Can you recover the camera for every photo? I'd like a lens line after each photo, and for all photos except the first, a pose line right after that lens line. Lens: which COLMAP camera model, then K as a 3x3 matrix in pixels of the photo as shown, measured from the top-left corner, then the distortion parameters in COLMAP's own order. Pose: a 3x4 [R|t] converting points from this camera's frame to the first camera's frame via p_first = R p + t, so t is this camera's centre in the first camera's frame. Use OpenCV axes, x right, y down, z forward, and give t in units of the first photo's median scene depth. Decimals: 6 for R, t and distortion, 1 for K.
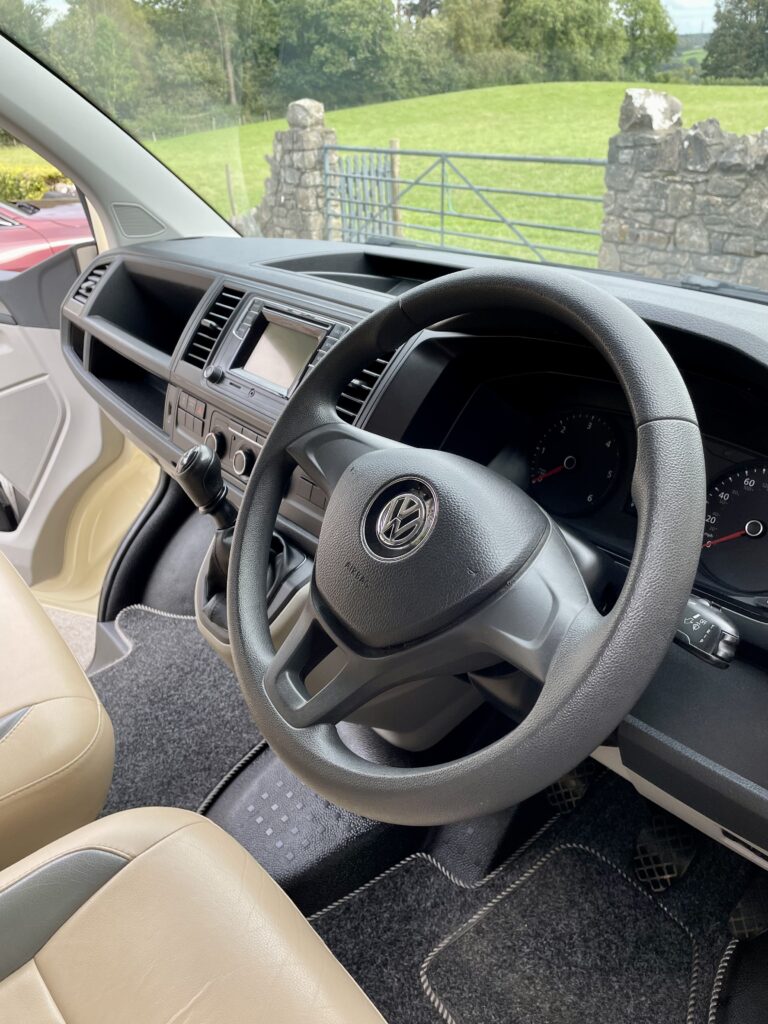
lens RADIAL K [[794.8, 0, 384.0], [0, 794.8, 512.0], [0, 0, 1]] dist [-0.002852, -0.010064]
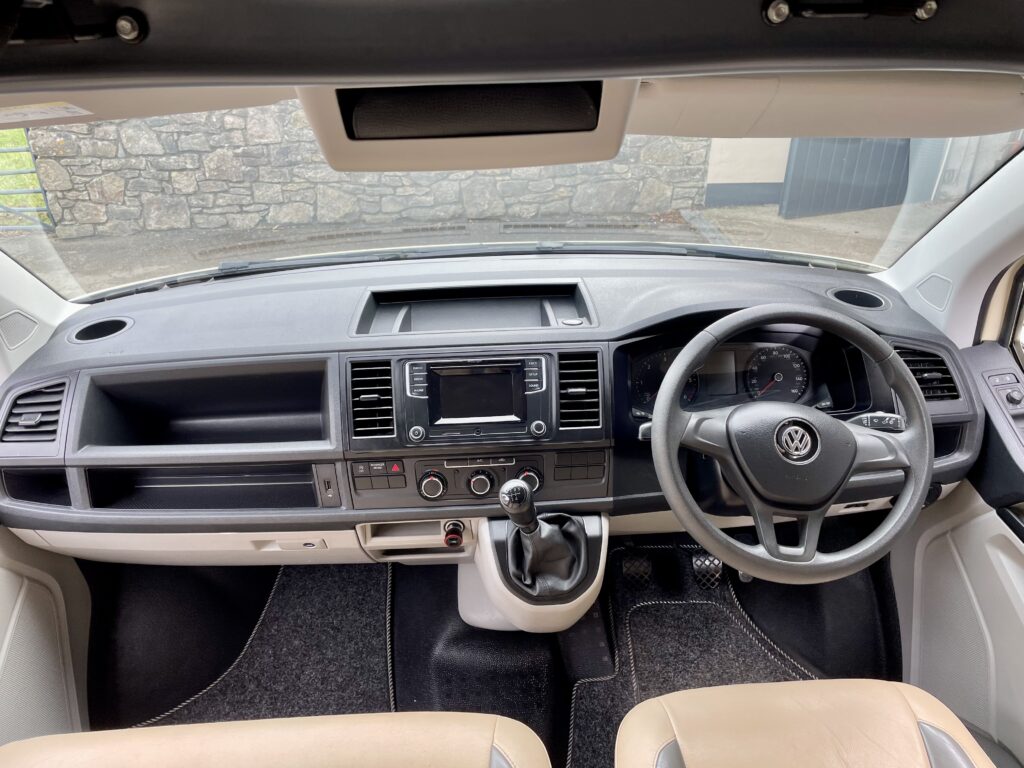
lens RADIAL K [[786.9, 0, 512.0], [0, 786.9, 384.0], [0, 0, 1]] dist [0.085523, -0.115783]
pose [[0.559274, -0.387545, 0.732818, -0.226361], [0.364865, 0.908845, 0.202177, -0.099536], [-0.744370, 0.154307, 0.649694, 0.027895]]
